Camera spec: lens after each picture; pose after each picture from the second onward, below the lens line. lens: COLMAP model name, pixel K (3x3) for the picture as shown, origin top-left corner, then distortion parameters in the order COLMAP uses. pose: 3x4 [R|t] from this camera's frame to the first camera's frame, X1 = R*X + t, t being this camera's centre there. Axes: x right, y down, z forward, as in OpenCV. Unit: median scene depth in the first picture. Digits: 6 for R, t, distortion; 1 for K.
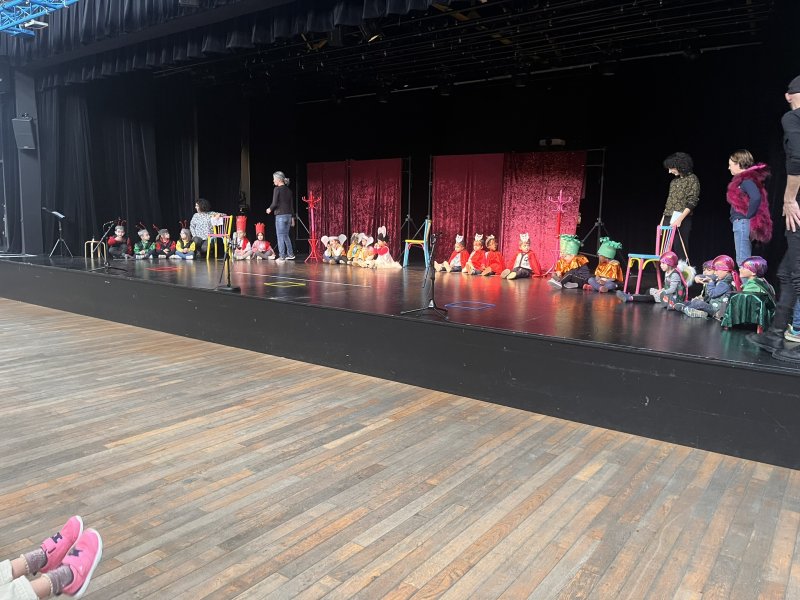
lens RADIAL K [[603.6, 0, 396.8], [0, 603.6, 307.2], [0, 0, 1]] dist [0.048267, -0.071519]
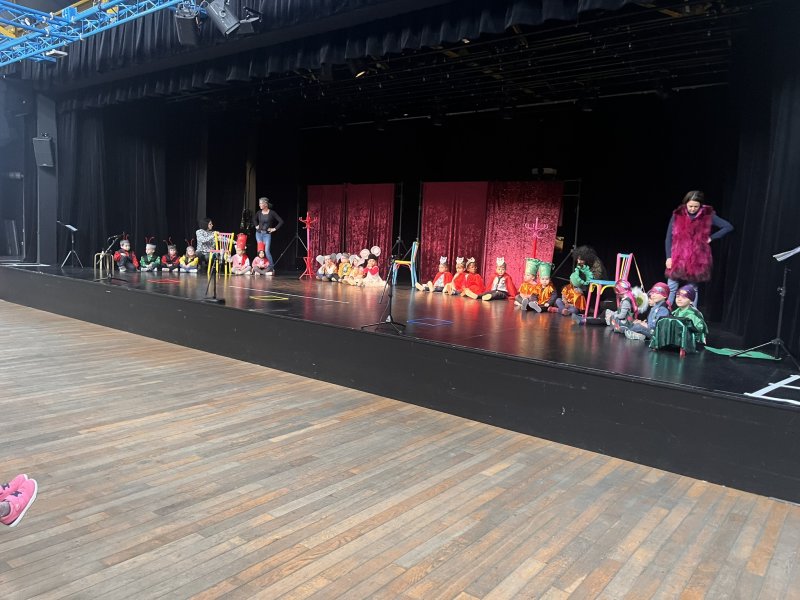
lens RADIAL K [[603.6, 0, 394.9], [0, 603.6, 304.4], [0, 0, 1]] dist [0.048267, -0.071519]
pose [[0.999051, 0.031070, -0.030519, 0.068262], [-0.032208, 0.998776, -0.037550, 0.006090], [0.029315, 0.038498, 0.998829, -0.064323]]
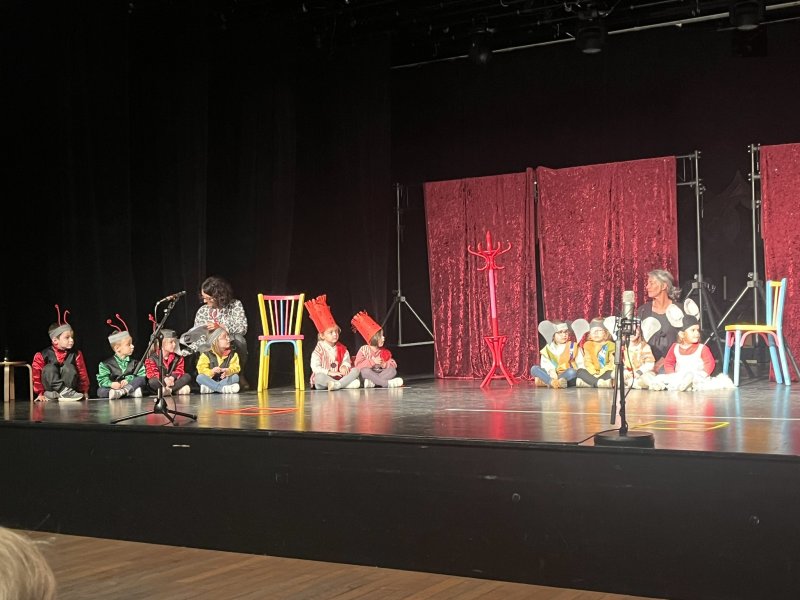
lens RADIAL K [[1119.6, 0, 388.0], [0, 1119.6, 303.2], [0, 0, 1]] dist [0.044415, 0.000000]
pose [[0.995255, -0.040270, 0.088580, -0.422247], [0.054096, 0.985682, -0.159704, -0.010817], [-0.080881, 0.163738, 0.983183, 0.261732]]
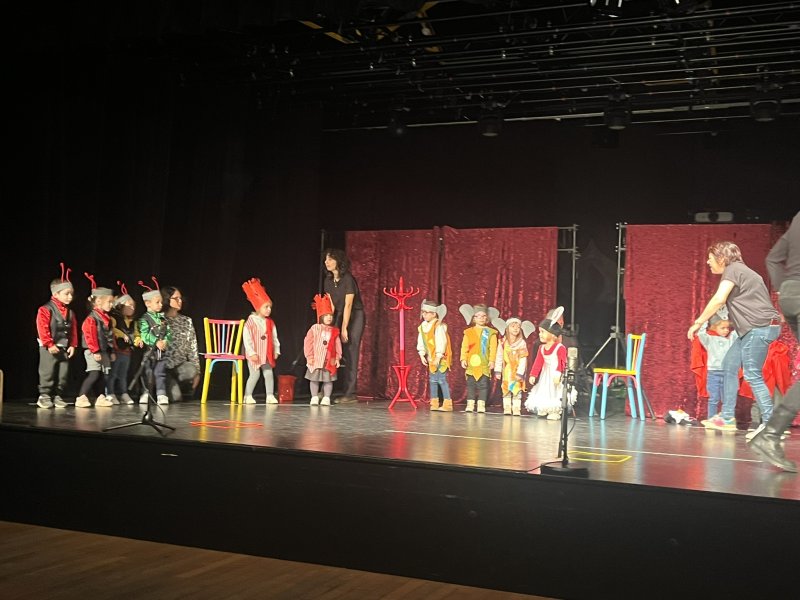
lens RADIAL K [[949.7, 0, 383.3], [0, 949.7, 290.9], [0, 0, 1]] dist [0.034643, 0.000000]
pose [[0.974670, 0.027990, 0.221891, -0.504550], [0.014491, 0.982149, -0.187545, -0.028485], [-0.223179, 0.186010, 0.956865, 0.265154]]
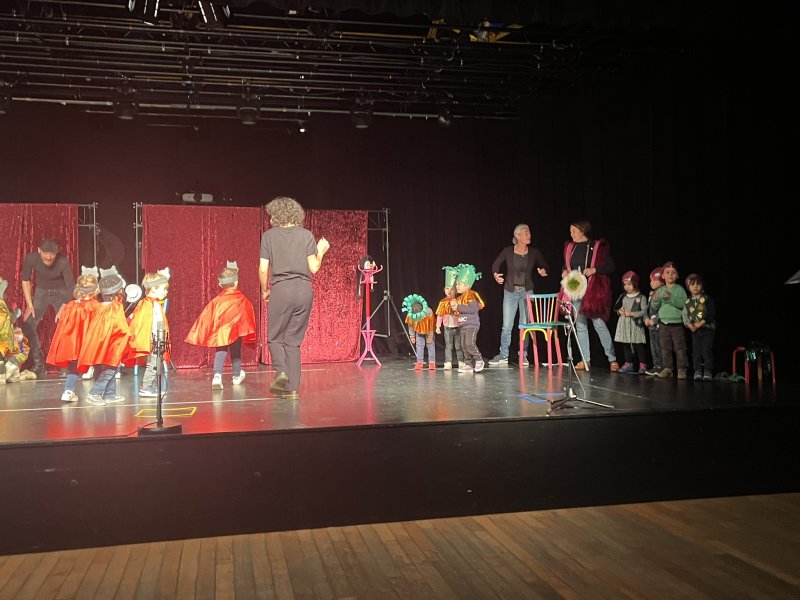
lens RADIAL K [[795.1, 0, 407.5], [0, 795.1, 290.2], [0, 0, 1]] dist [0.030201, 0.000000]
pose [[0.647865, -0.020746, 0.761472, -0.581161], [0.136608, 0.986588, -0.089348, -0.053024], [-0.749406, 0.161908, 0.642010, 0.319184]]
